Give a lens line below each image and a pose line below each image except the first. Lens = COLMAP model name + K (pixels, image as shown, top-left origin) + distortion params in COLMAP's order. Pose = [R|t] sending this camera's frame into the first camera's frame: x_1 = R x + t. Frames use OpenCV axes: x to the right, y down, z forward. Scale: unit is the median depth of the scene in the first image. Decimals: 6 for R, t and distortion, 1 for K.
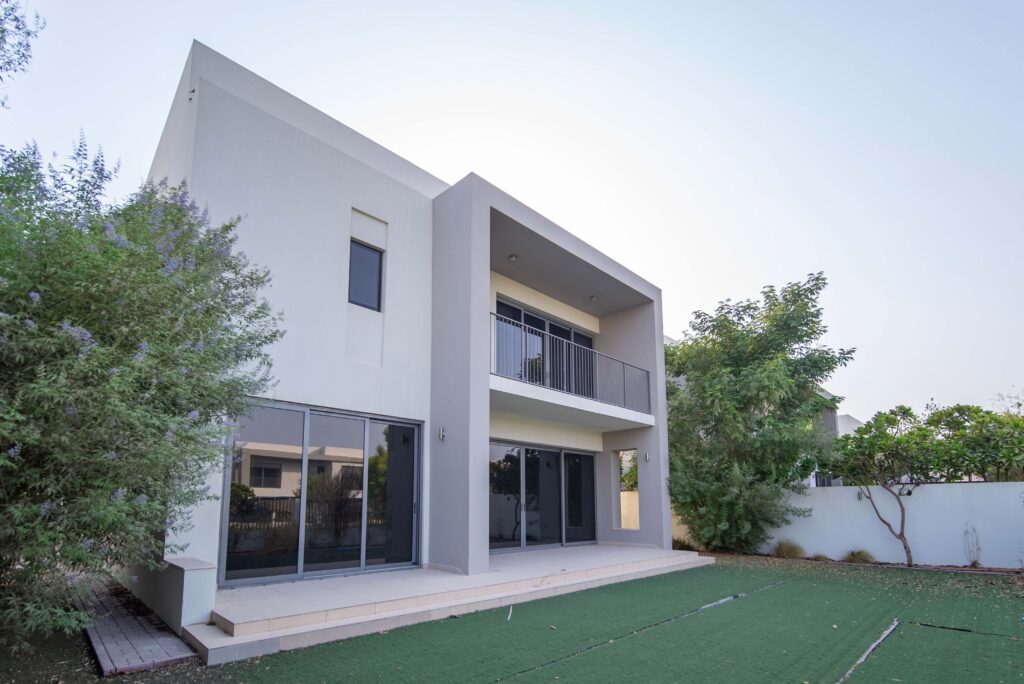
lens RADIAL K [[481.2, 0, 511.0], [0, 481.2, 450.0], [0, 0, 1]] dist [-0.001569, 0.000185]
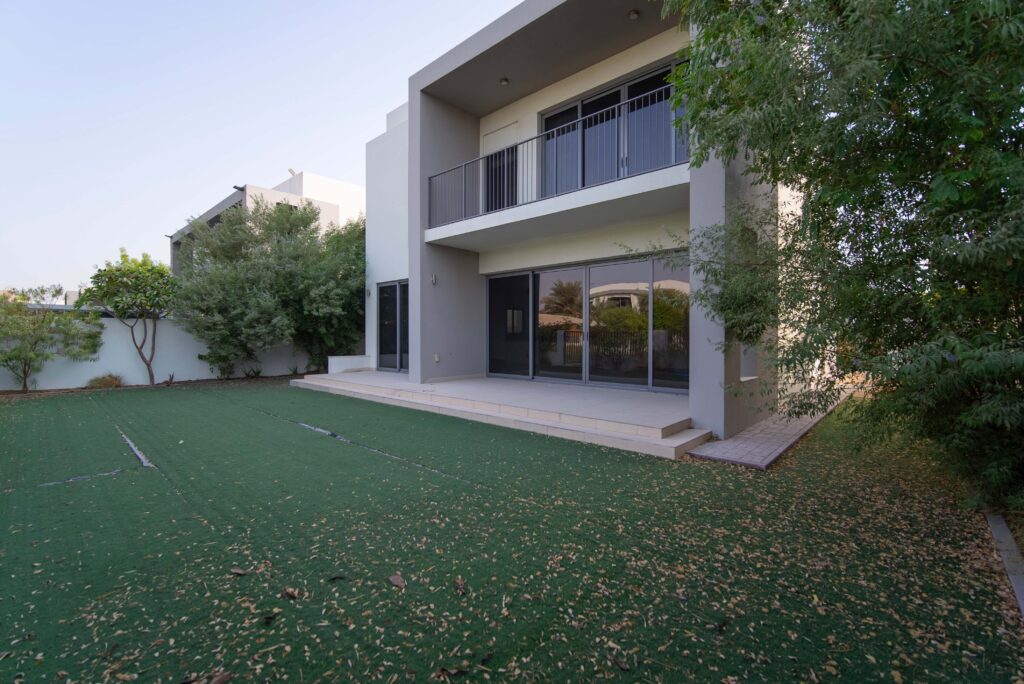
lens RADIAL K [[449.4, 0, 510.8], [0, 449.4, 337.4], [0, 0, 1]] dist [-0.005071, 0.002810]
pose [[0.046444, 0.006162, -0.998902, 0.846493], [0.110240, 0.993841, 0.011256, 0.097567], [0.992819, -0.110642, 0.045479, 0.843473]]
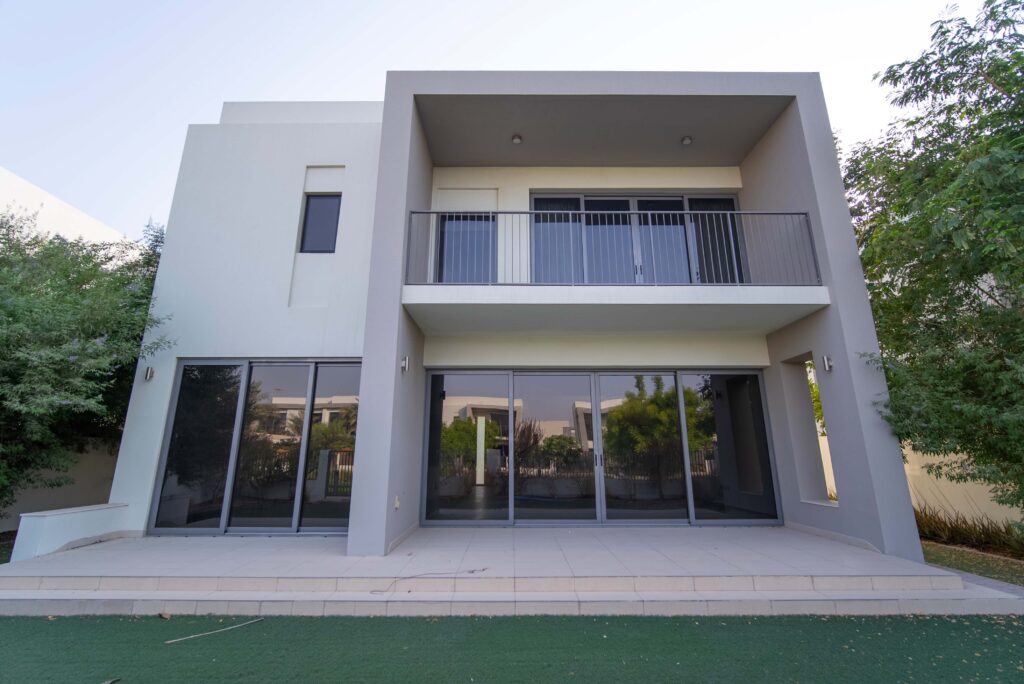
lens RADIAL K [[449.4, 0, 510.8], [0, 449.4, 337.4], [0, 0, 1]] dist [-0.005071, 0.002810]
pose [[0.714572, -0.177127, -0.676766, 0.410993], [0.078655, 0.981623, -0.173867, 0.048230], [0.695126, 0.071010, 0.715372, 0.443815]]
